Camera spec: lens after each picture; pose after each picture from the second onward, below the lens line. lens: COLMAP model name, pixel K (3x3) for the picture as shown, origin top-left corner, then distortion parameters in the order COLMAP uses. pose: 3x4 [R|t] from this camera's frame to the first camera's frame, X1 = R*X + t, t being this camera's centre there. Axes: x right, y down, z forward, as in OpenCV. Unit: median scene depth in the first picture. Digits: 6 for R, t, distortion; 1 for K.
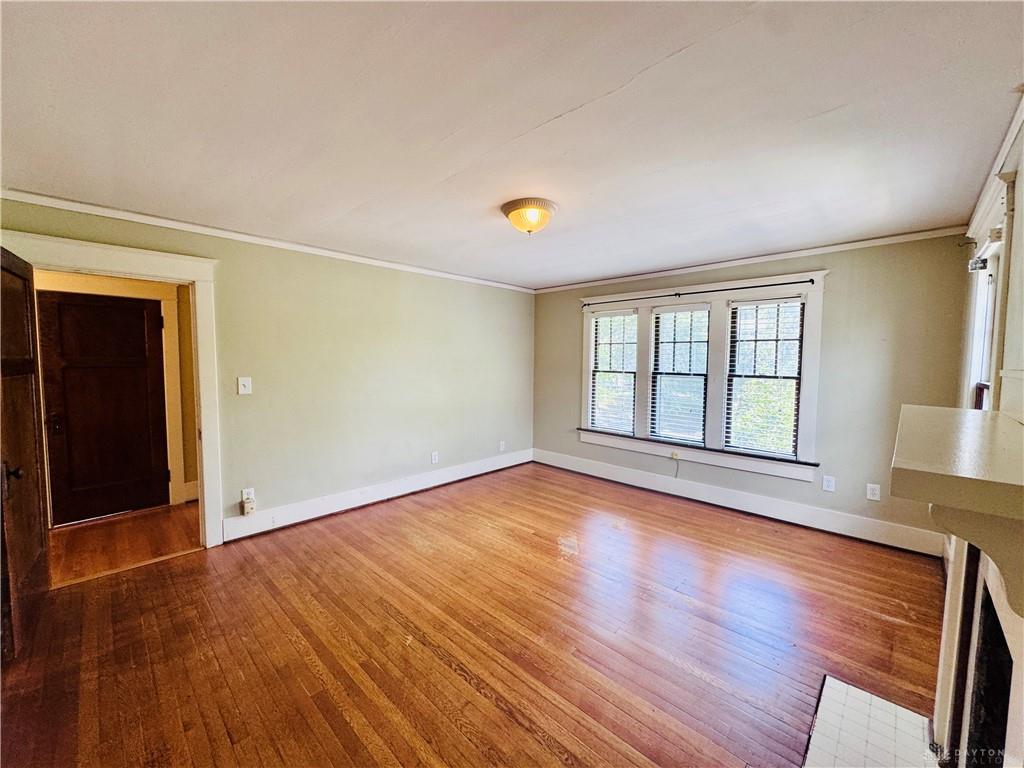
lens RADIAL K [[409.1, 0, 511.3], [0, 409.1, 381.8], [0, 0, 1]] dist [-0.000743, 0.000352]
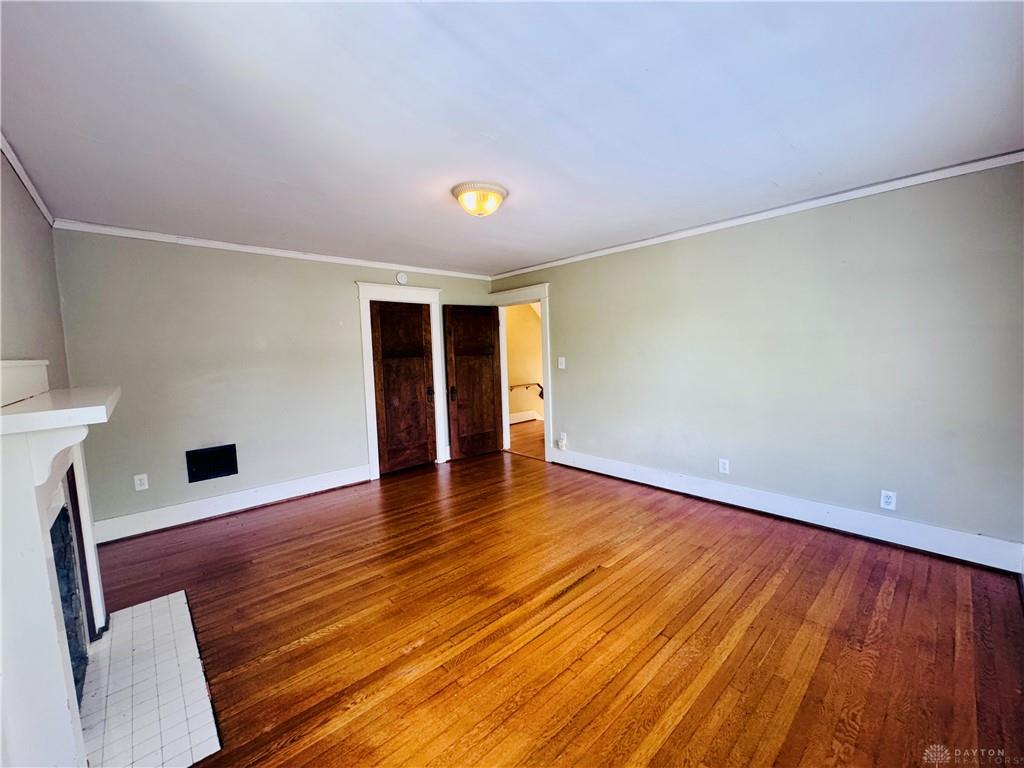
lens RADIAL K [[409.1, 0, 511.3], [0, 409.1, 381.8], [0, 0, 1]] dist [-0.000743, 0.000352]
pose [[-0.060205, 0.076059, -0.995284, 0.768590], [-0.021651, 0.996759, 0.077481, -0.031402], [0.997951, 0.026214, -0.058363, 0.829936]]
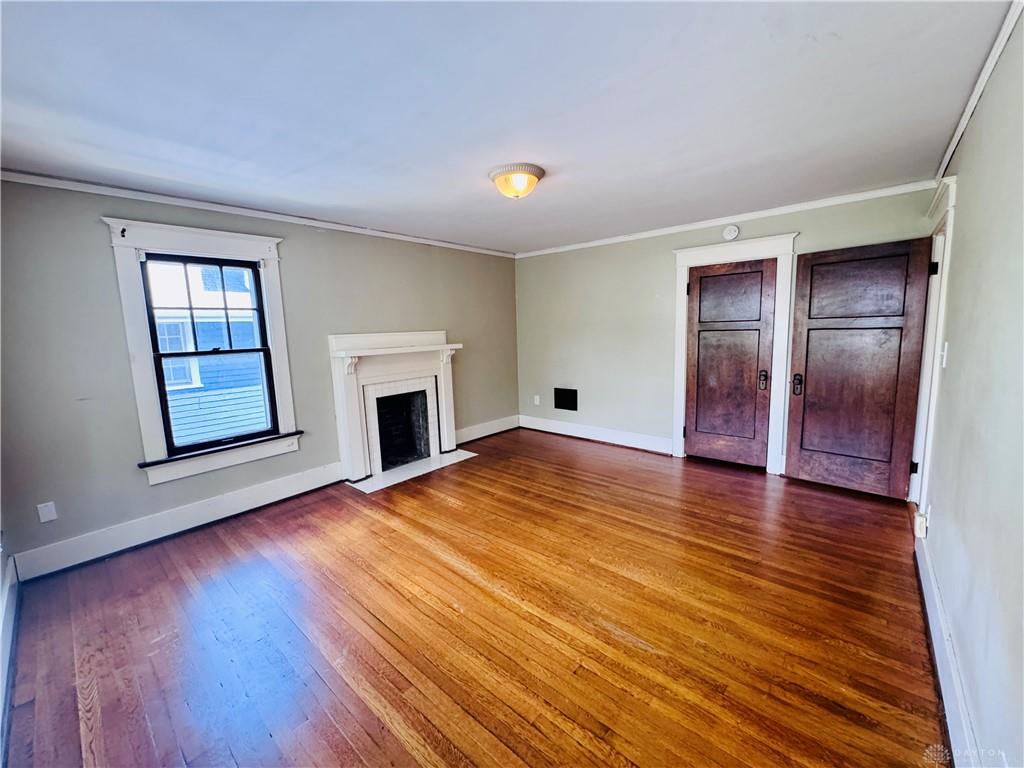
lens RADIAL K [[409.1, 0, 511.3], [0, 409.1, 381.8], [0, 0, 1]] dist [-0.000743, 0.000352]
pose [[-0.998575, 0.030566, -0.043744, 0.084107], [0.022148, 0.983160, 0.181398, -0.076863], [0.048552, 0.180171, -0.982436, 1.494313]]
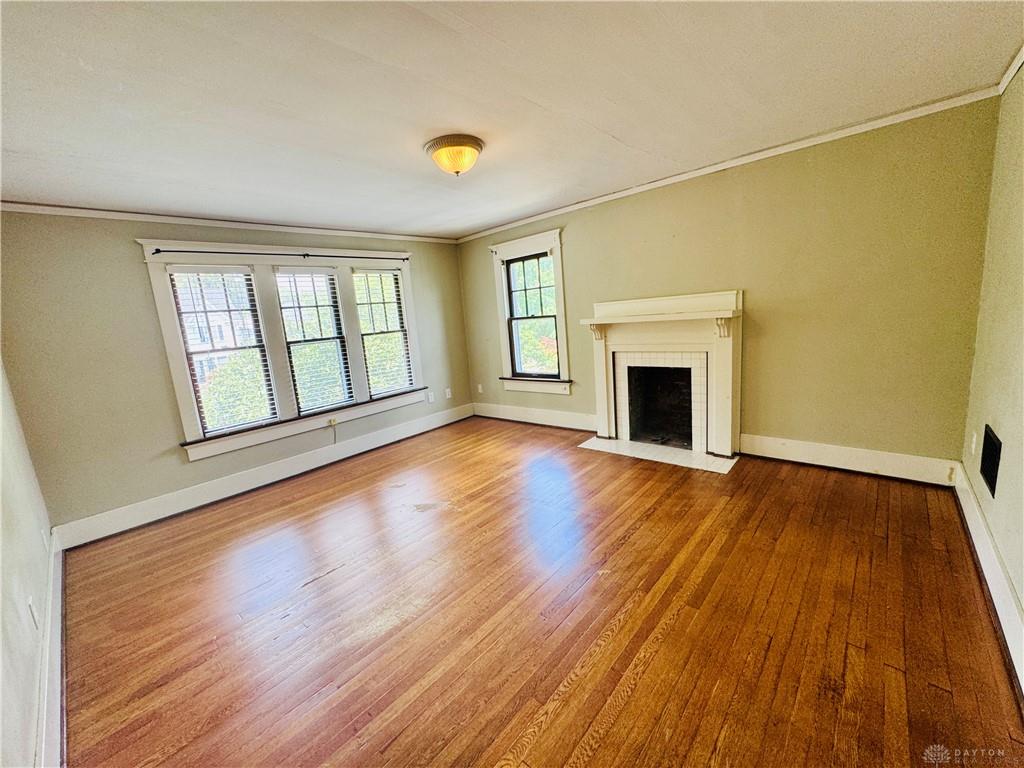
lens RADIAL K [[408.3, 0, 512.0], [0, 408.3, 380.6], [0, 0, 1]] dist [0.008837, 0.000017]
pose [[-0.037469, -0.175618, 0.983745, -0.702564], [0.138609, 0.974007, 0.179159, -0.042201], [-0.989638, 0.143069, -0.012153, 0.692796]]
